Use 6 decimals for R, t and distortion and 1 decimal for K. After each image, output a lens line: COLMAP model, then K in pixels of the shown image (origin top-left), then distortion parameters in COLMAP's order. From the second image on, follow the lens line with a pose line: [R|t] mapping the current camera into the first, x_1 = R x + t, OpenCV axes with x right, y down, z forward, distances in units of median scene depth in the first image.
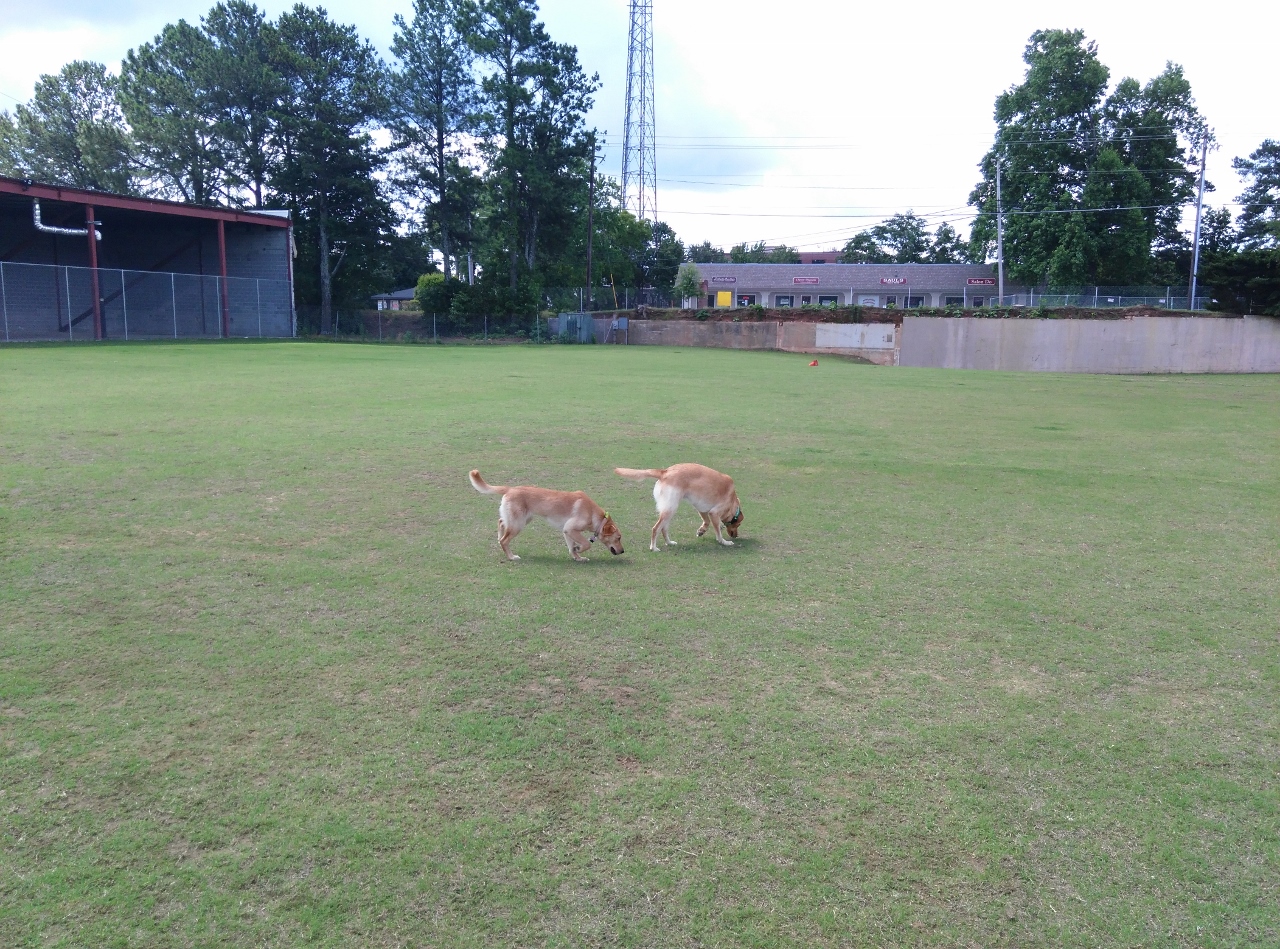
lens RADIAL K [[999.7, 0, 638.5], [0, 999.7, 508.1], [0, 0, 1]] dist [0.081496, -0.114590]
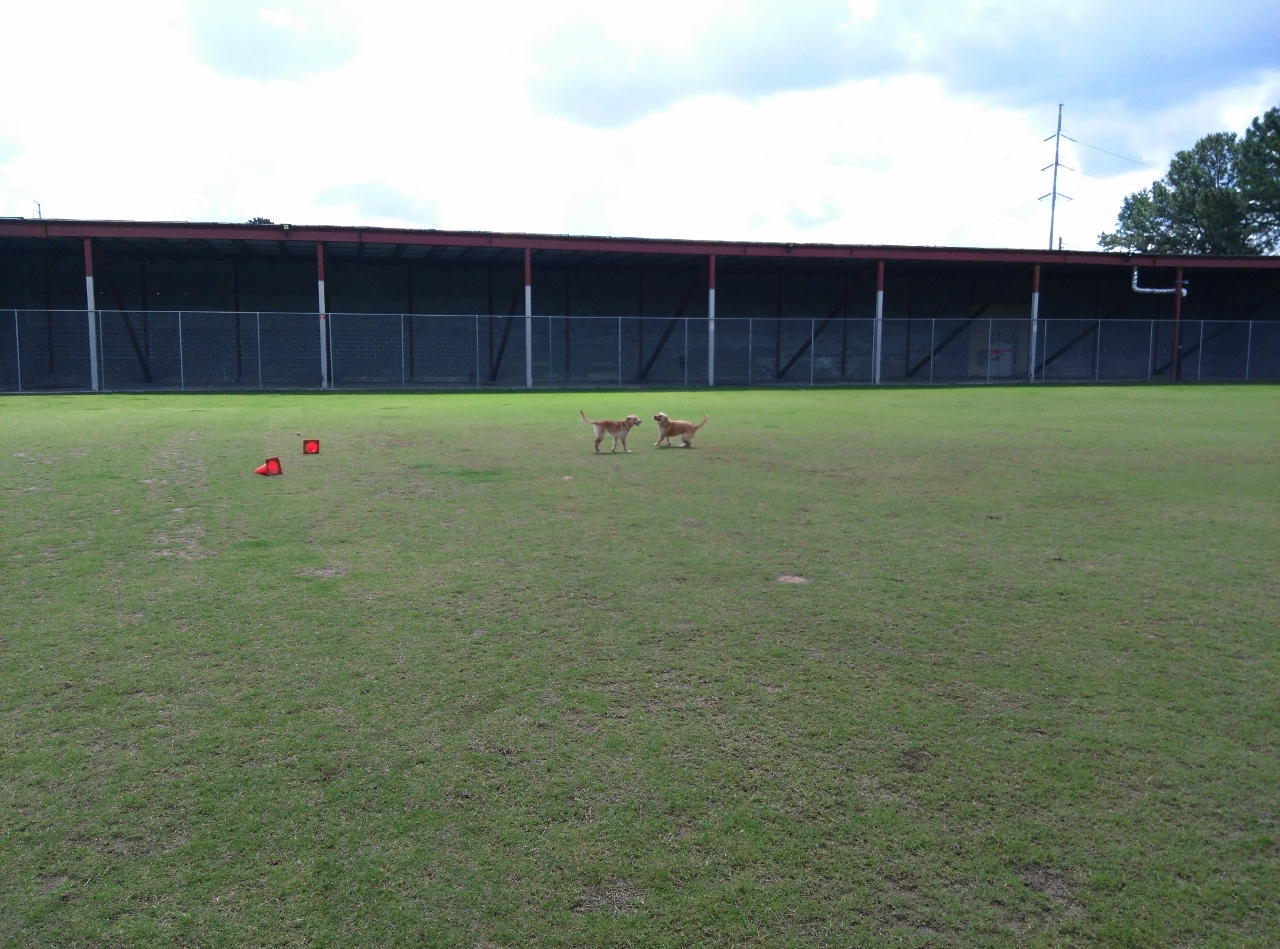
lens RADIAL K [[1036.9, 0, 641.2], [0, 1036.9, 460.4], [0, 0, 1]] dist [0.100984, -0.171392]
pose [[0.536250, 0.066046, -0.841471, 0.108068], [-0.145185, 0.989293, -0.014875, 0.020628], [0.831479, 0.130146, 0.540097, -0.098390]]
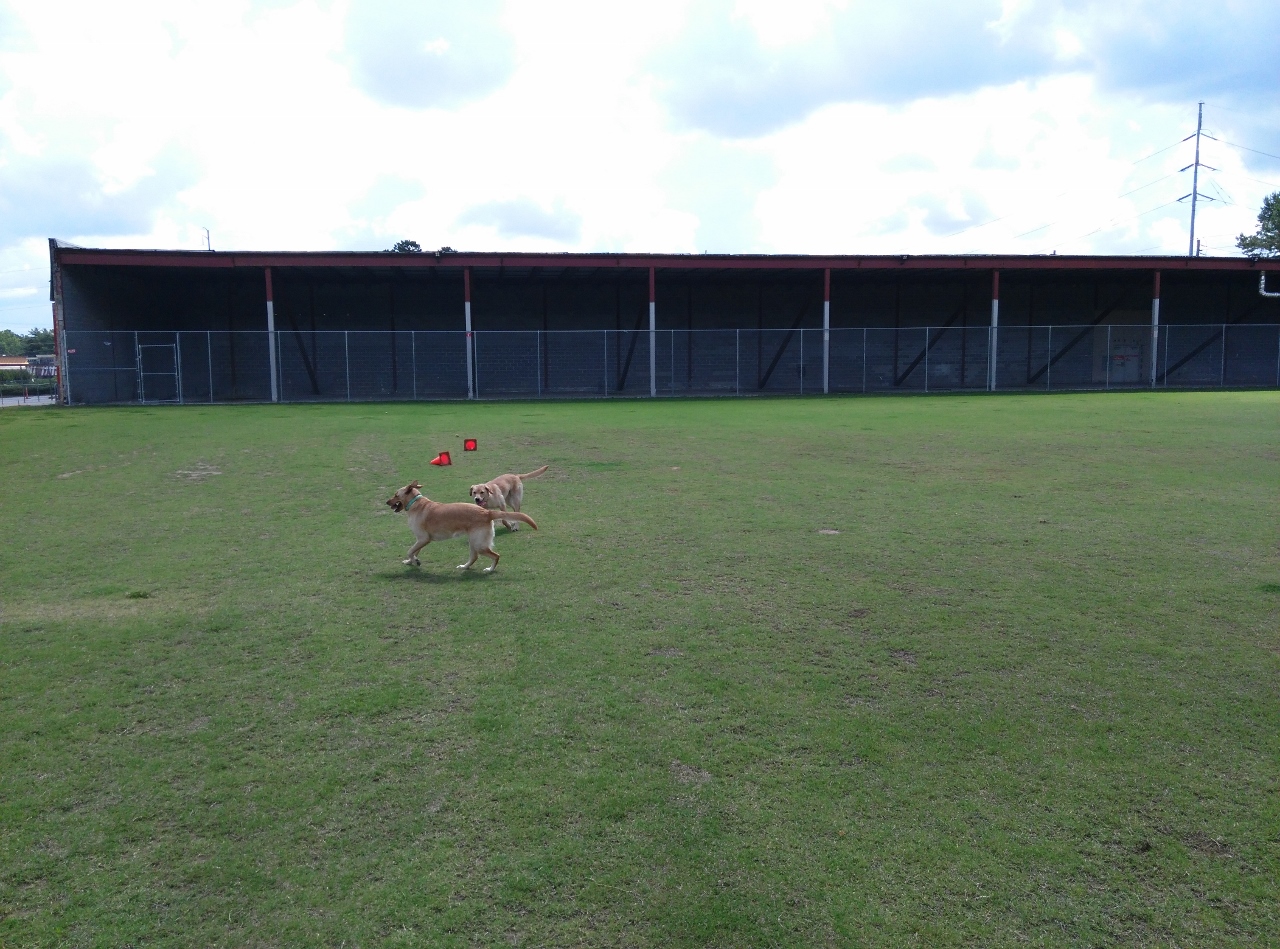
lens RADIAL K [[1036.9, 0, 641.2], [0, 1036.9, 460.4], [0, 0, 1]] dist [0.100984, -0.171392]
pose [[0.428965, 0.058781, -0.901406, 0.148853], [-0.147876, 0.988988, -0.005880, 0.023885], [0.891135, 0.135819, 0.432934, -0.114945]]
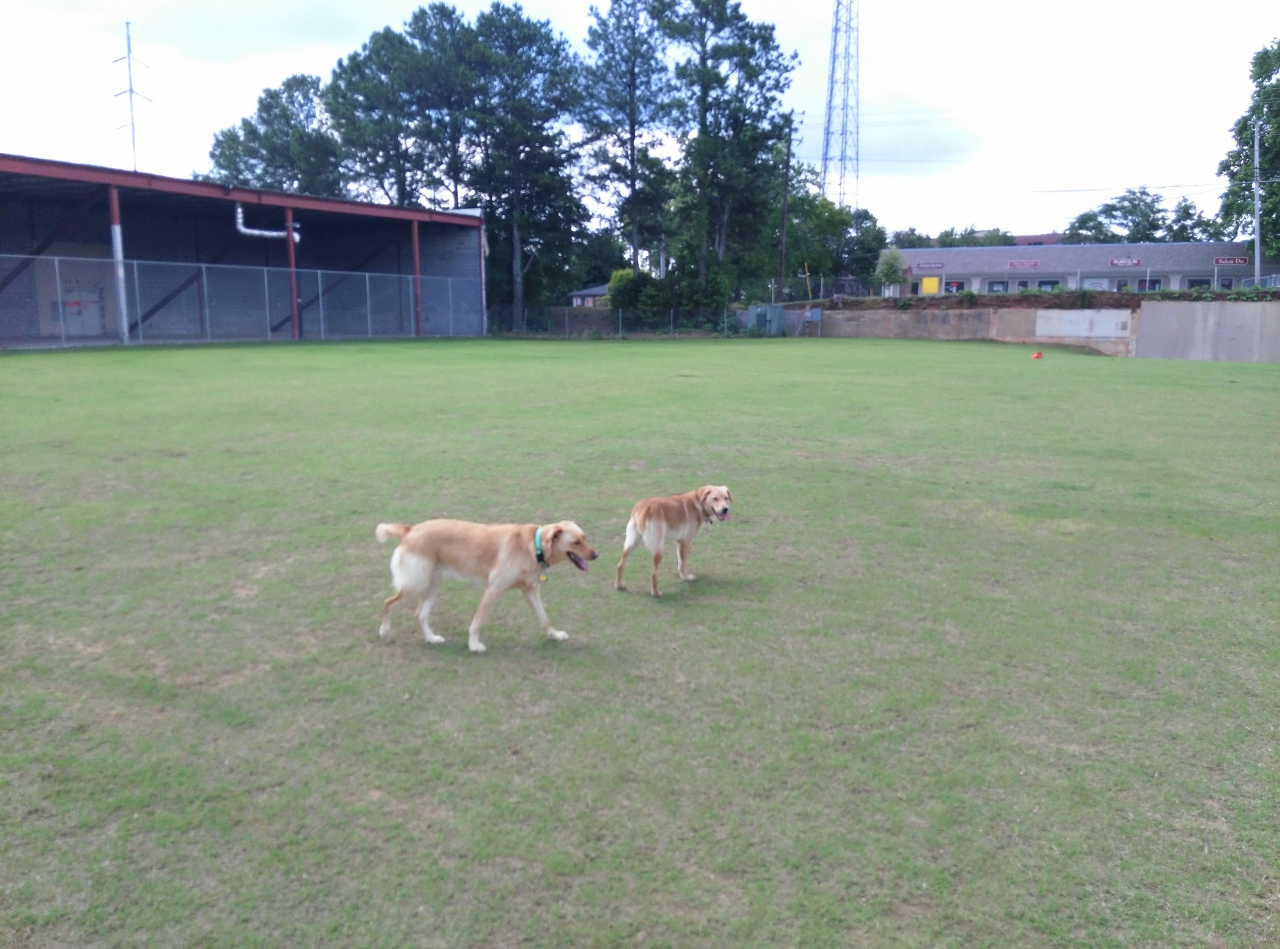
lens RADIAL K [[990.0, 0, 632.2], [0, 990.0, 495.0], [0, 0, 1]] dist [0.108019, -0.167676]
pose [[0.980071, 0.019739, -0.197663, 0.003153], [-0.020695, 0.999782, -0.002771, -0.008793], [0.197565, 0.006806, 0.980266, 0.049613]]
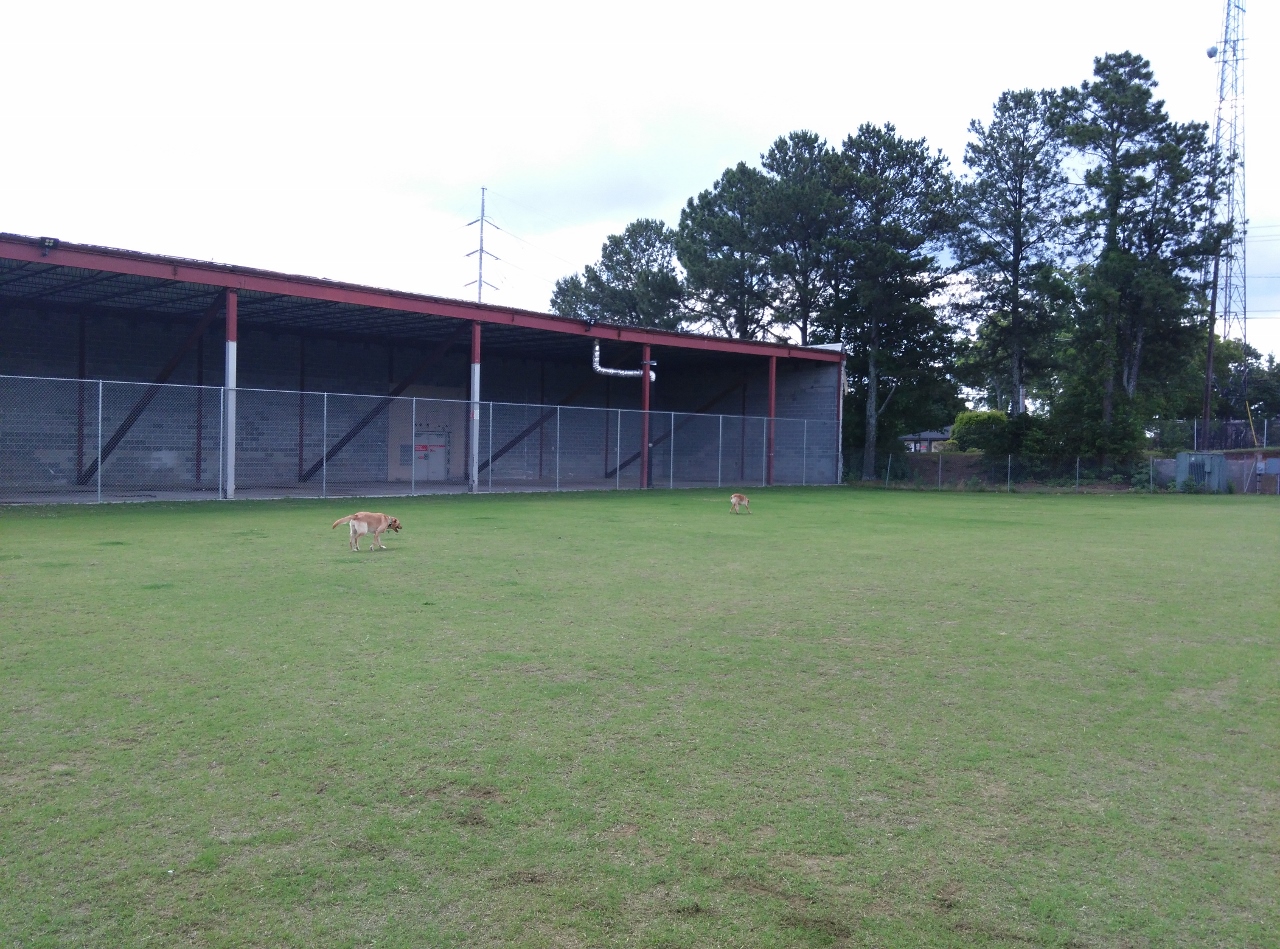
lens RADIAL K [[1015.9, 0, 618.6], [0, 1015.9, 477.8], [0, 0, 1]] dist [0.101152, -0.143654]
pose [[0.880217, 0.004007, -0.474554, -0.081072], [-0.083708, 0.985597, -0.146942, -0.026983], [0.467130, 0.169065, 0.867875, 0.134007]]
